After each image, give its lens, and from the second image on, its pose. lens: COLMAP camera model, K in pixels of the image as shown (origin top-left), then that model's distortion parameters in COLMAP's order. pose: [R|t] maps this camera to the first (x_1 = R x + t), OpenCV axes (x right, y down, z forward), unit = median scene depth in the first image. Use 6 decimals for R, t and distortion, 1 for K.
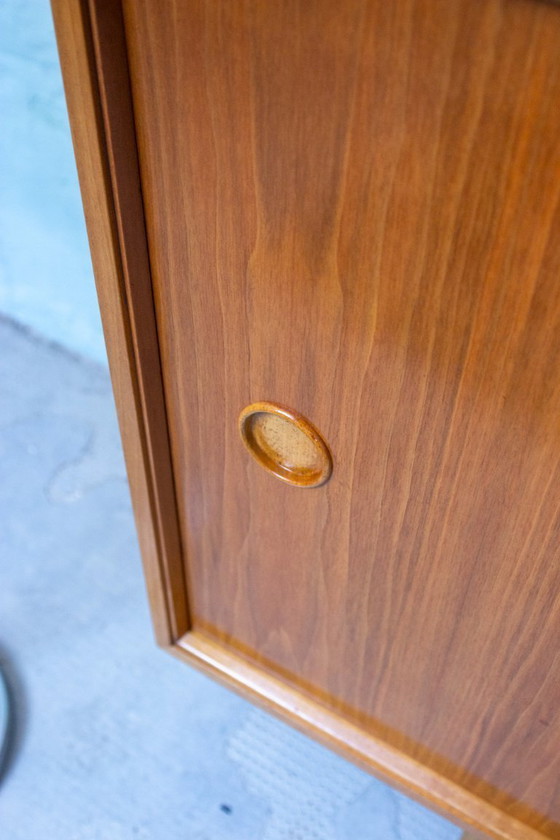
lens RADIAL K [[977.5, 0, 276.7], [0, 977.5, 425.7], [0, 0, 1]] dist [-0.054671, 0.000000]
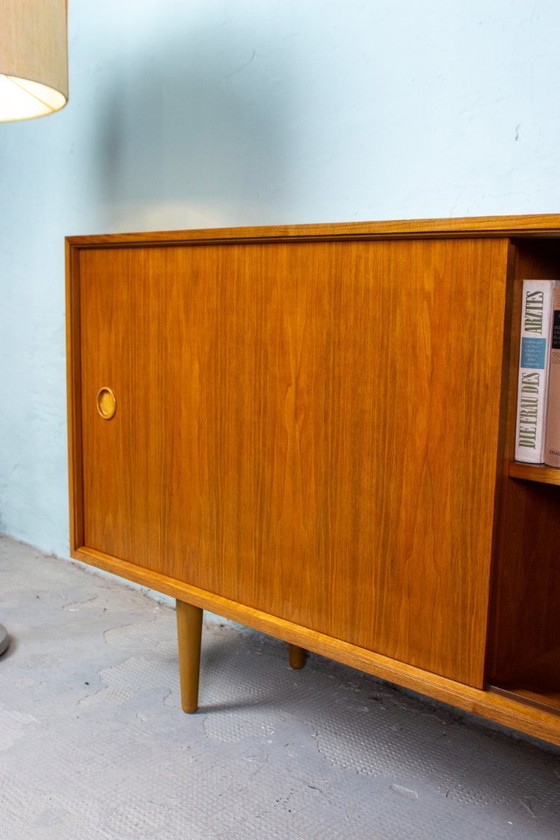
lens RADIAL K [[913.5, 0, 280.7], [0, 913.5, 419.1], [0, 0, 1]] dist [-0.081280, 0.000000]
pose [[0.977634, 0.030991, -0.208018, 1.340778], [-0.160117, 0.750968, -0.640632, 2.121847], [0.136361, 0.659611, 0.739134, -1.266949]]
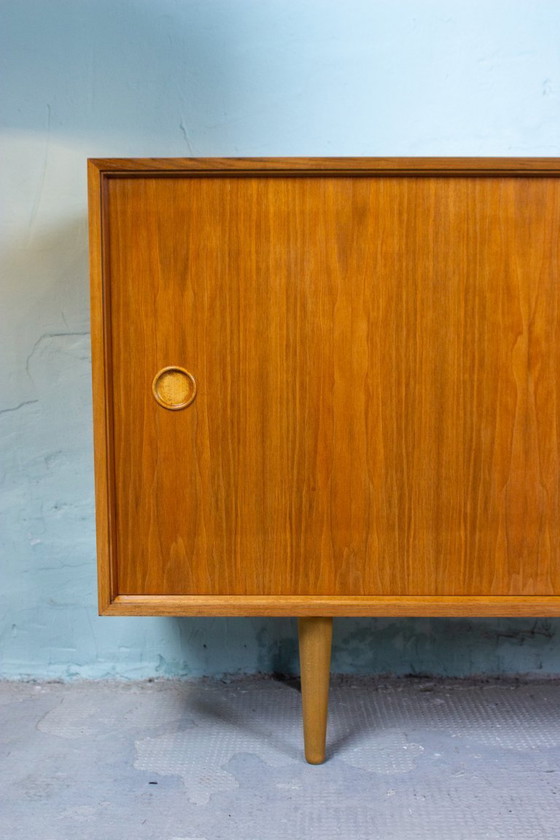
lens RADIAL K [[1037.1, 0, 279.9], [0, 1037.1, 415.5], [0, 0, 1]] dist [-0.045967, 0.000000]
pose [[0.855532, -0.072527, 0.512644, -1.200796], [0.400717, 0.719746, -0.566914, 1.795565], [-0.327857, 0.690439, 0.644829, -0.770136]]
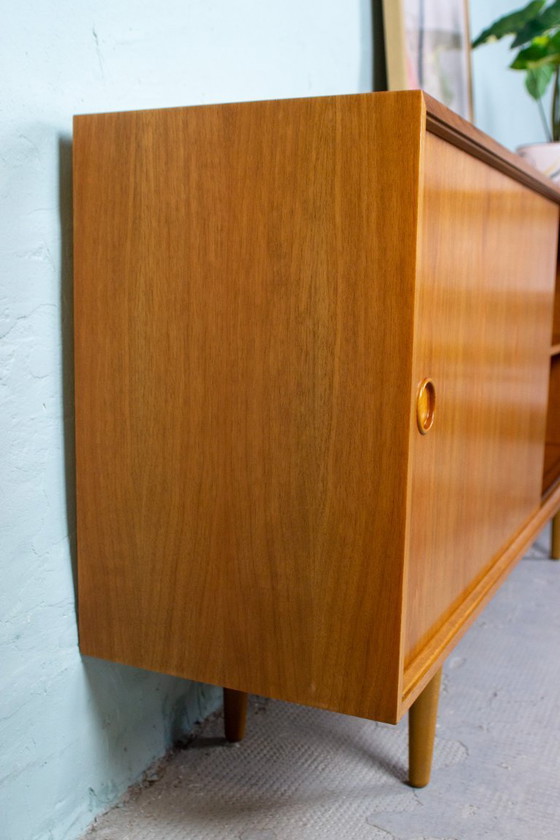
lens RADIAL K [[913.5, 0, 278.3], [0, 913.5, 420.7], [0, 0, 1]] dist [-0.081280, 0.000000]
pose [[-0.107190, -0.158068, 0.981593, -1.875163], [0.736860, 0.650192, 0.185167, -0.541127], [-0.667493, 0.743145, 0.046780, 1.236603]]
